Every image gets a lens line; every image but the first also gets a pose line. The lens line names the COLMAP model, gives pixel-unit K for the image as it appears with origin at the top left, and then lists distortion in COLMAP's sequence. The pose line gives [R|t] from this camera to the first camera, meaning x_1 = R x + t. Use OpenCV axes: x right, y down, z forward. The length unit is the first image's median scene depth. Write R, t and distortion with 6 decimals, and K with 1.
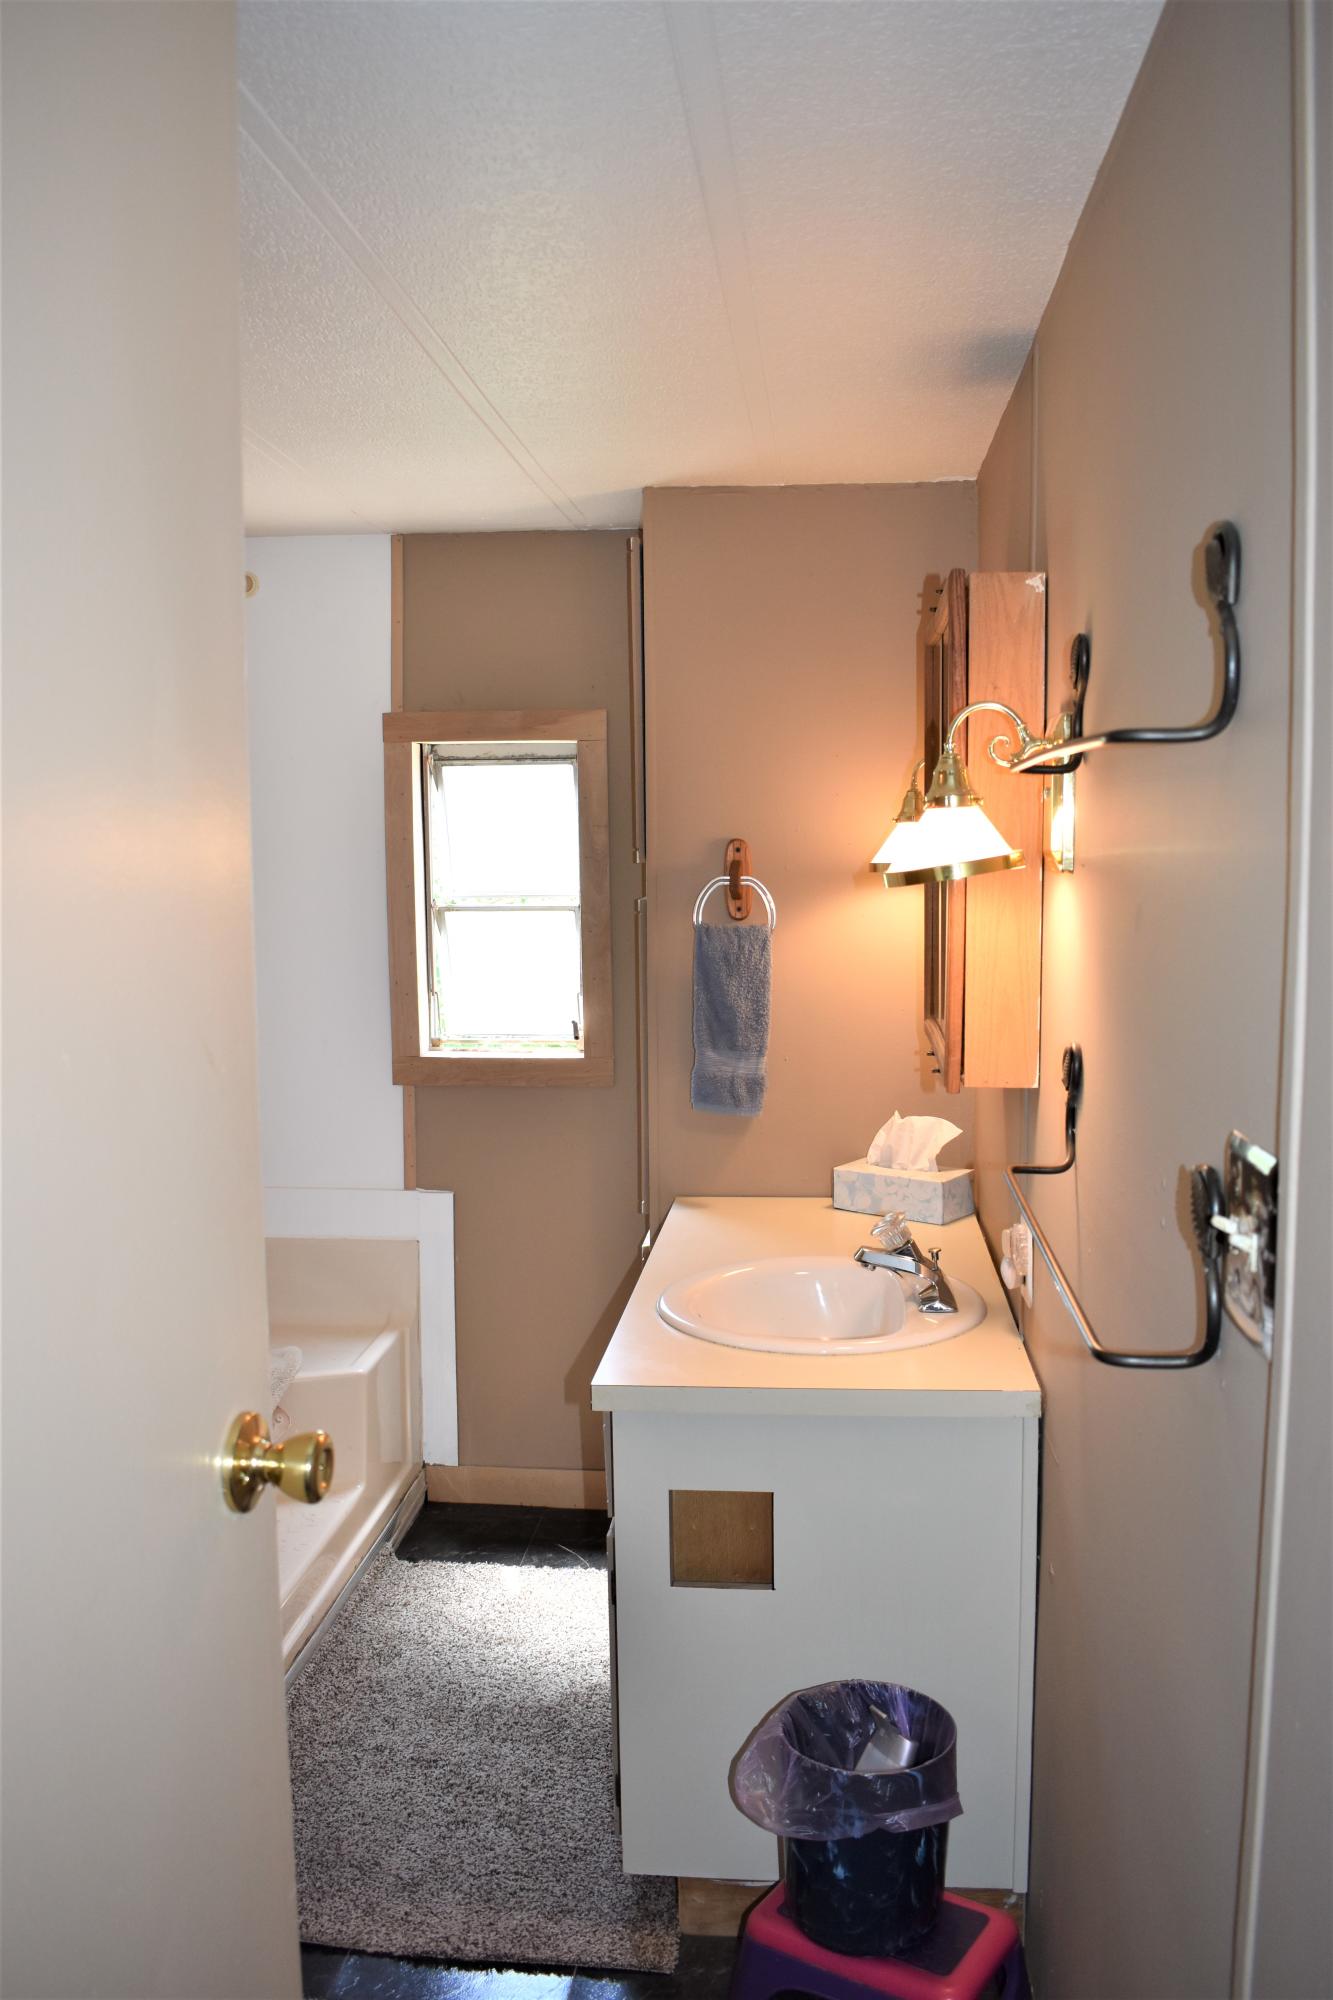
lens RADIAL K [[1629.2, 0, 670.9], [0, 1629.2, 1005.6], [0, 0, 1]] dist [-0.090067, 0.009356]
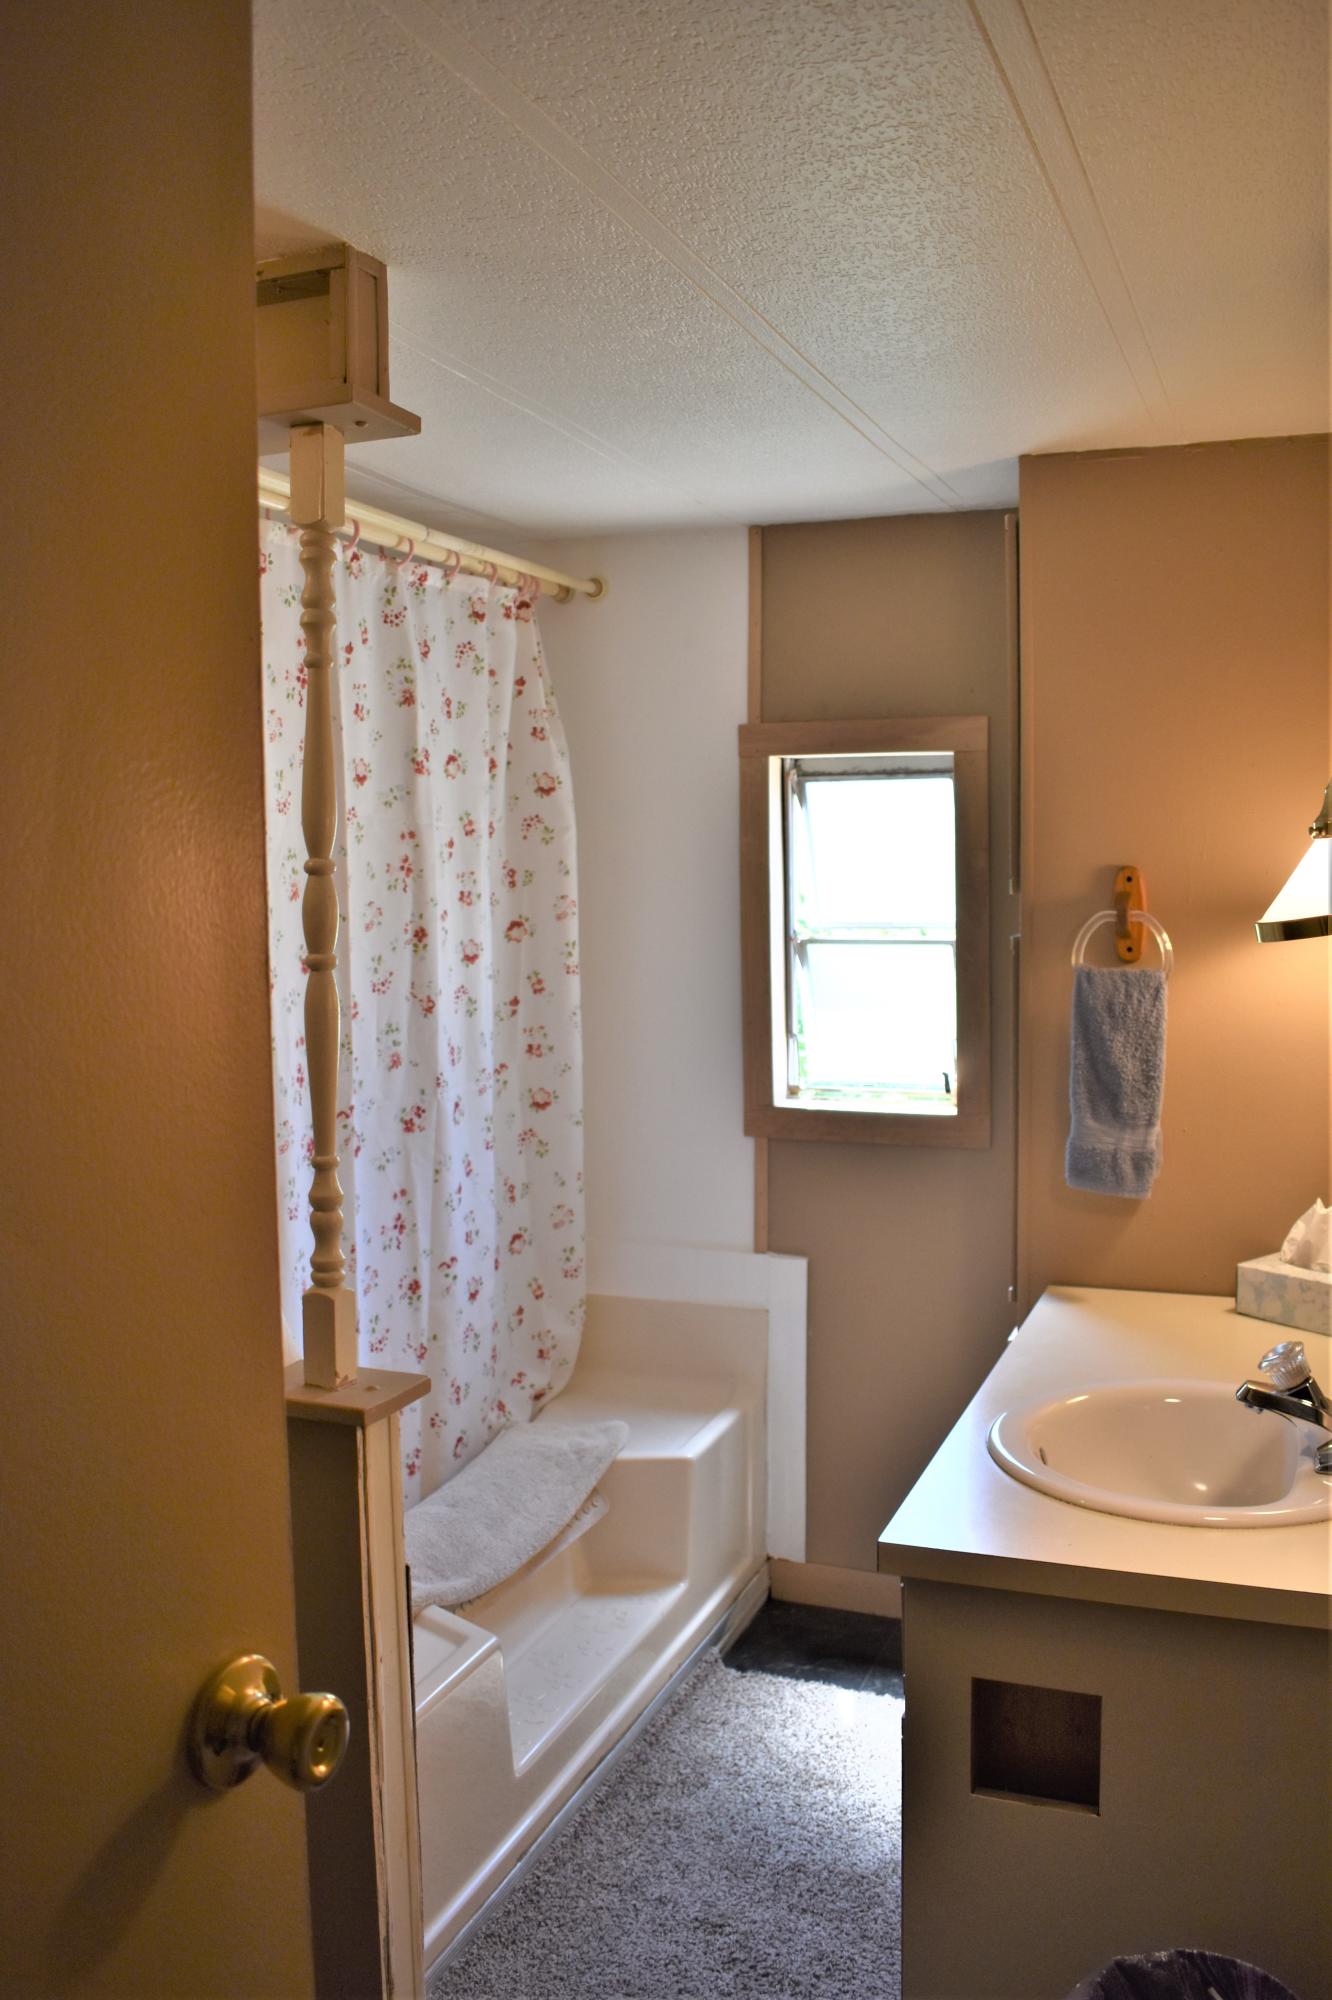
lens RADIAL K [[1687.5, 0, 653.5], [0, 1687.5, 1004.3], [0, 0, 1]] dist [-0.092456, 0.014794]
pose [[0.960462, 0.019571, -0.277724, 0.045425], [-0.022780, 0.999706, -0.008329, -0.017756], [0.277479, 0.014326, 0.960625, 0.098166]]
